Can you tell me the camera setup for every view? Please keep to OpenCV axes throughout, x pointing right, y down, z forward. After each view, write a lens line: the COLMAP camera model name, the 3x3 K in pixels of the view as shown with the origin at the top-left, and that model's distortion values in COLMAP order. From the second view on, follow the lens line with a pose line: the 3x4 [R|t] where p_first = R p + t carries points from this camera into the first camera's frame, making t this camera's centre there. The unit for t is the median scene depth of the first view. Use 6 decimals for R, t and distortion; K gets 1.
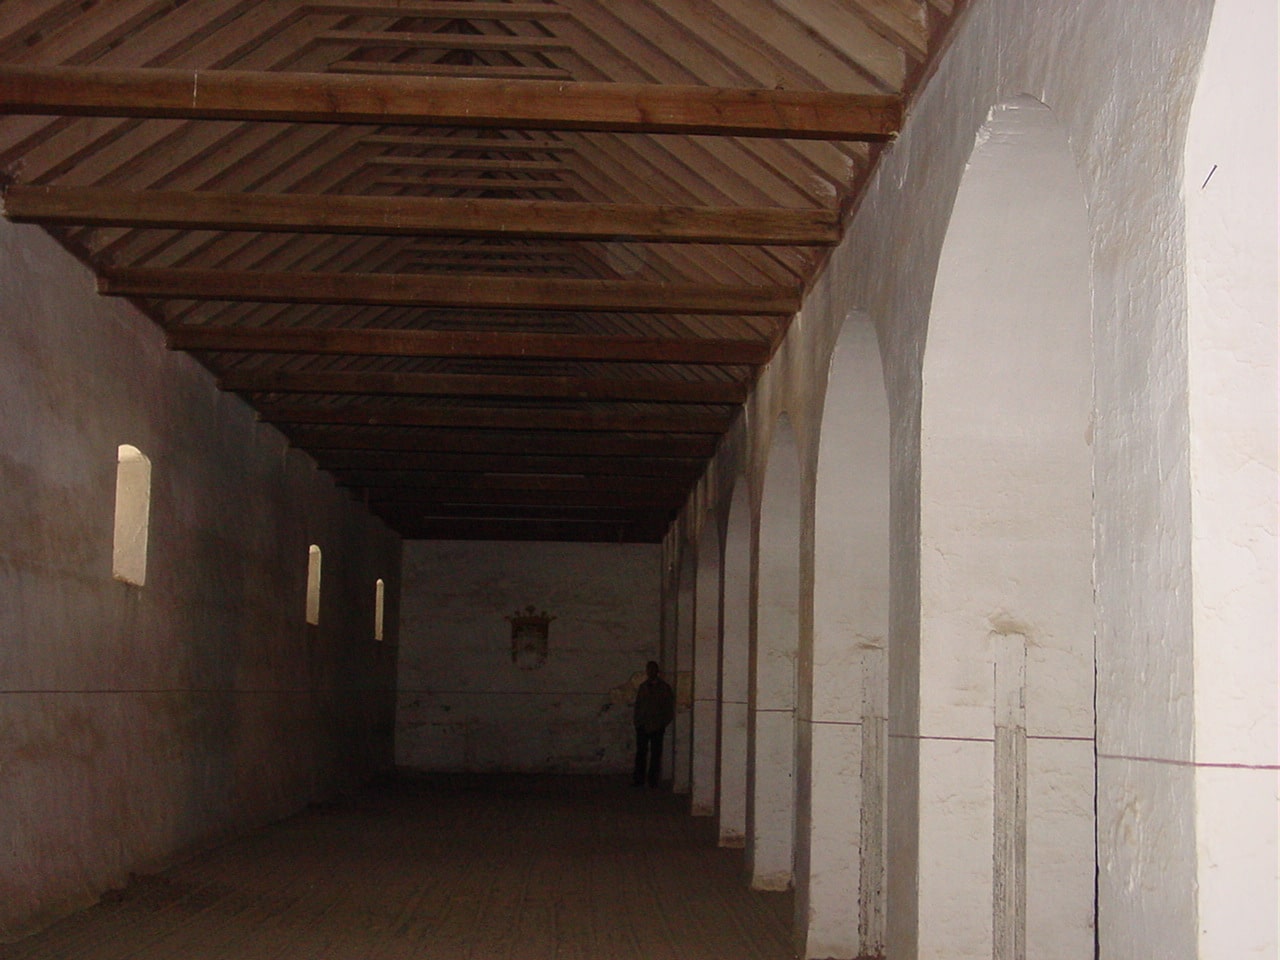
lens RADIAL K [[1685.8, 0, 631.7], [0, 1685.8, 480.0], [0, 0, 1]] dist [-0.099671, 0.270162]
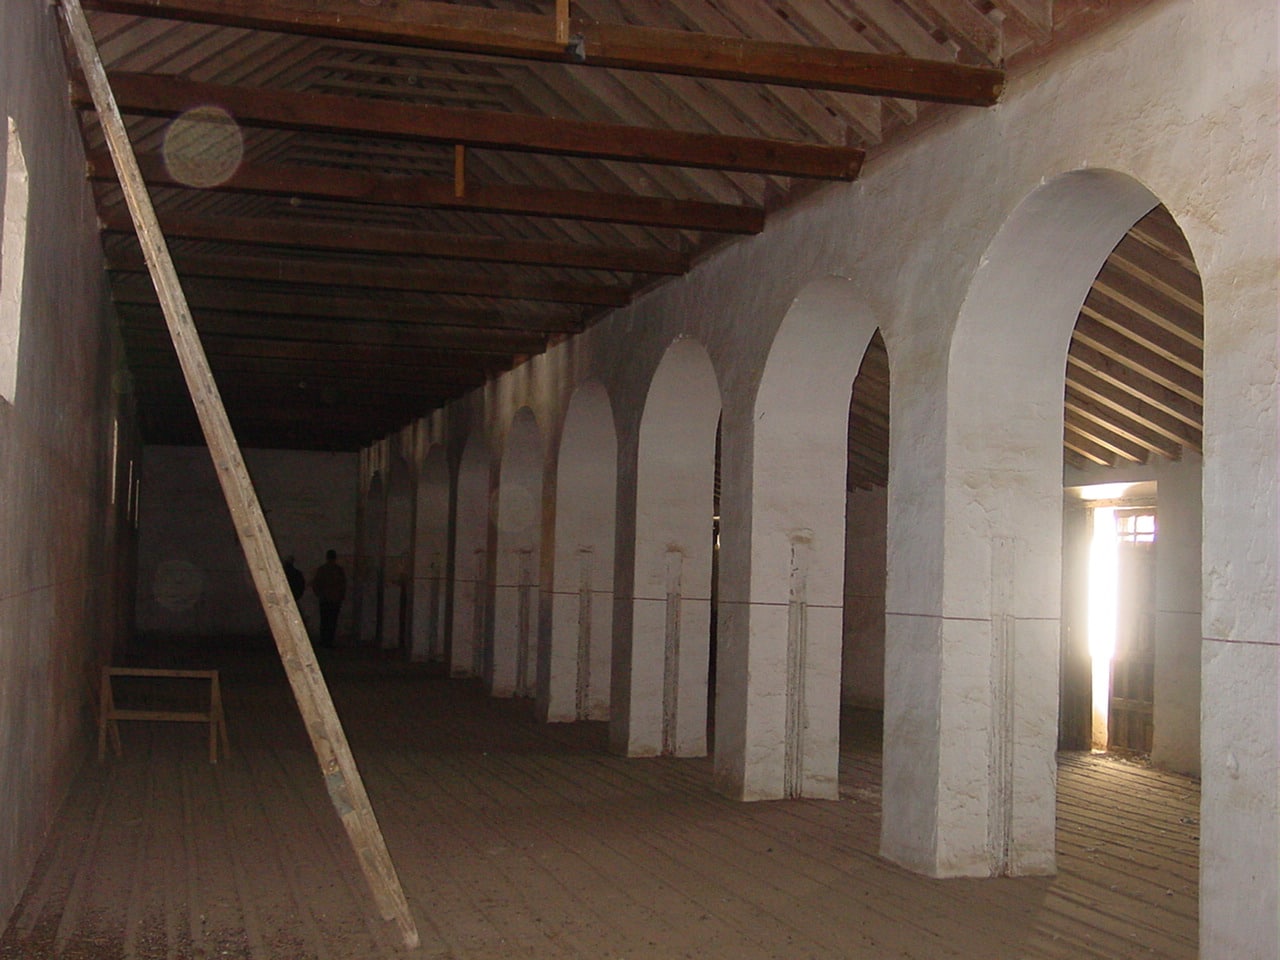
lens RADIAL K [[1685.8, 0, 631.7], [0, 1685.8, 480.0], [0, 0, 1]] dist [-0.099671, 0.270162]
pose [[0.971372, 0.018526, 0.236839, -0.127134], [-0.035609, 0.997046, 0.068057, -0.053962], [-0.234878, -0.074542, 0.969162, -0.401630]]
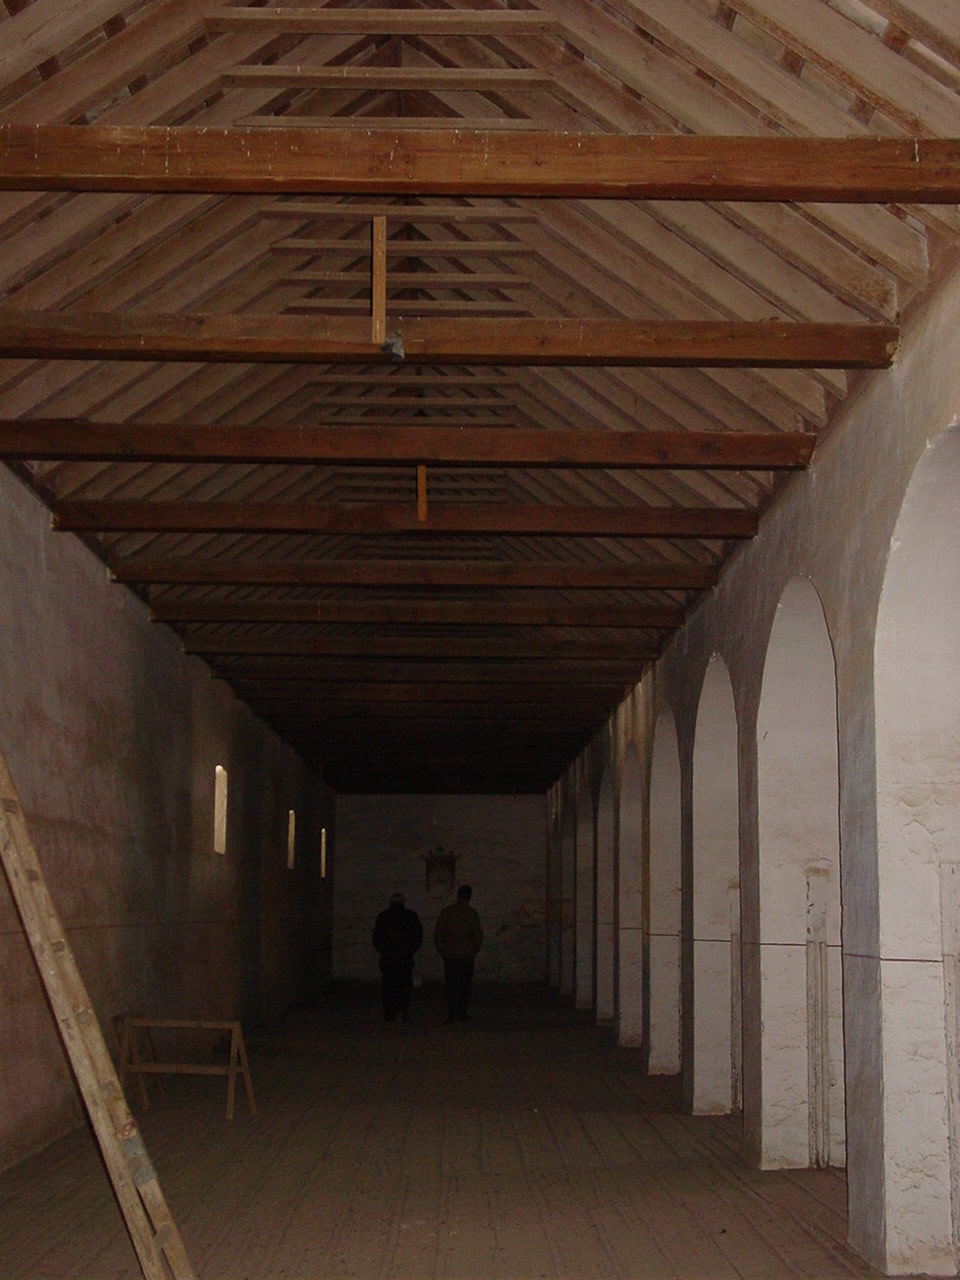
lens RADIAL K [[1685.8, 0, 480.0], [0, 1685.8, 640.0], [0, 0, 1]] dist [-0.099671, 0.270162]
pose [[0.999795, -0.014625, -0.014037, -0.018771], [0.014108, 0.999244, -0.036221, -0.049790], [0.014556, 0.036016, 0.999245, -0.373531]]
